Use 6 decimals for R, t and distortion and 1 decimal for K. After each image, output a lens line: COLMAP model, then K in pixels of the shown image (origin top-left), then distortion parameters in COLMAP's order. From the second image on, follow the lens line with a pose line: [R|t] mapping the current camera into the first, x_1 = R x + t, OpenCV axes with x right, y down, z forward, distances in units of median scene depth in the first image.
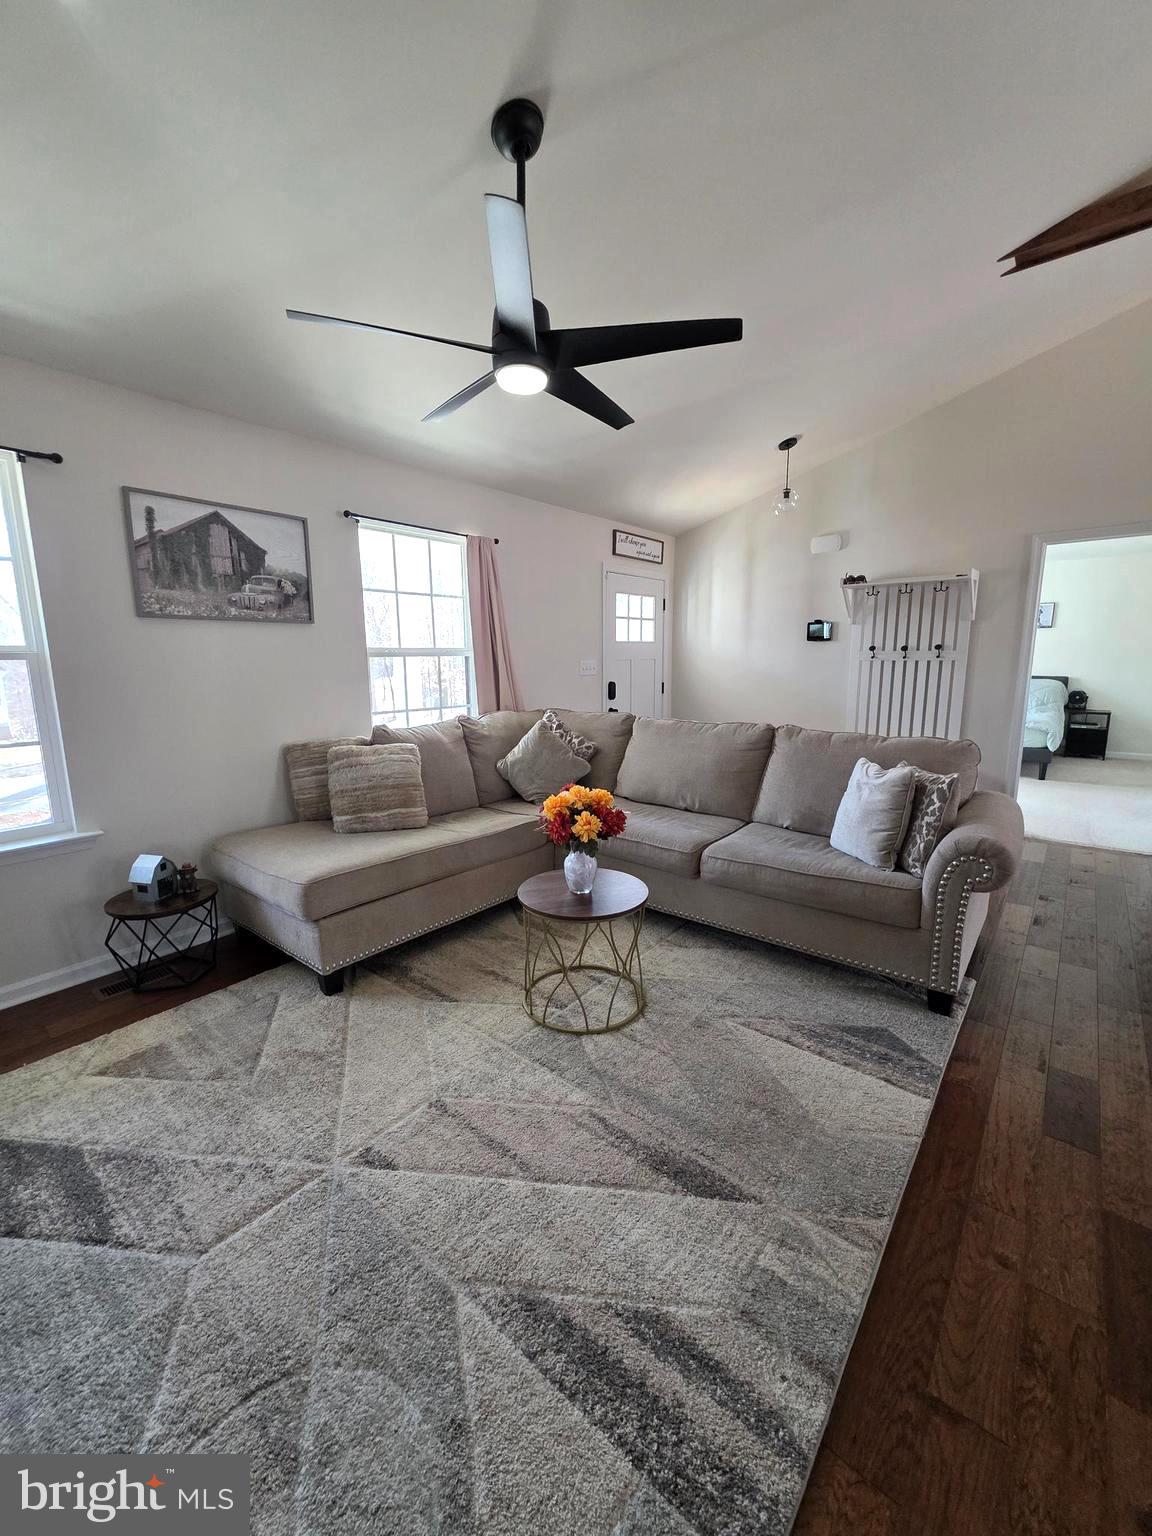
lens RADIAL K [[611.0, 0, 579.0], [0, 611.0, 765.8], [0, 0, 1]] dist [0.001725, 0.000137]
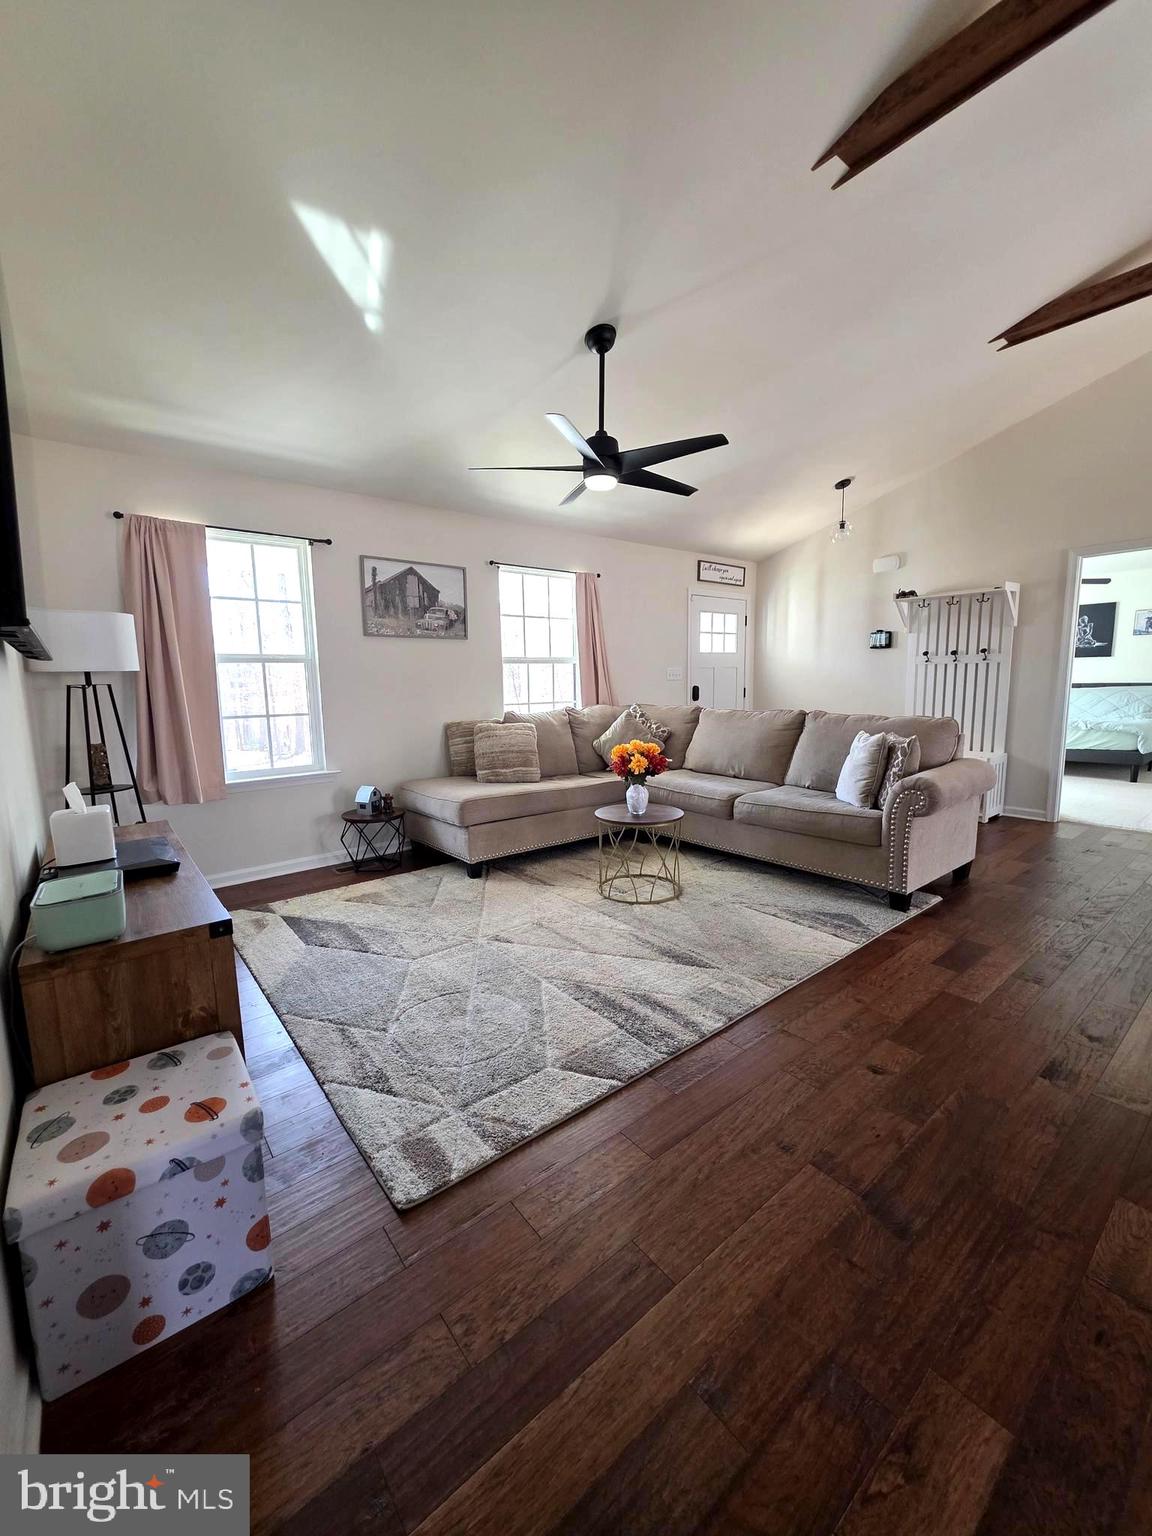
lens RADIAL K [[611.0, 0, 579.0], [0, 611.0, 765.8], [0, 0, 1]] dist [0.001725, 0.000137]
pose [[0.980570, 0.019003, -0.195244, 0.126180], [-0.025711, 0.999161, -0.031882, 0.119207], [0.194475, 0.036283, 0.980236, -0.399616]]
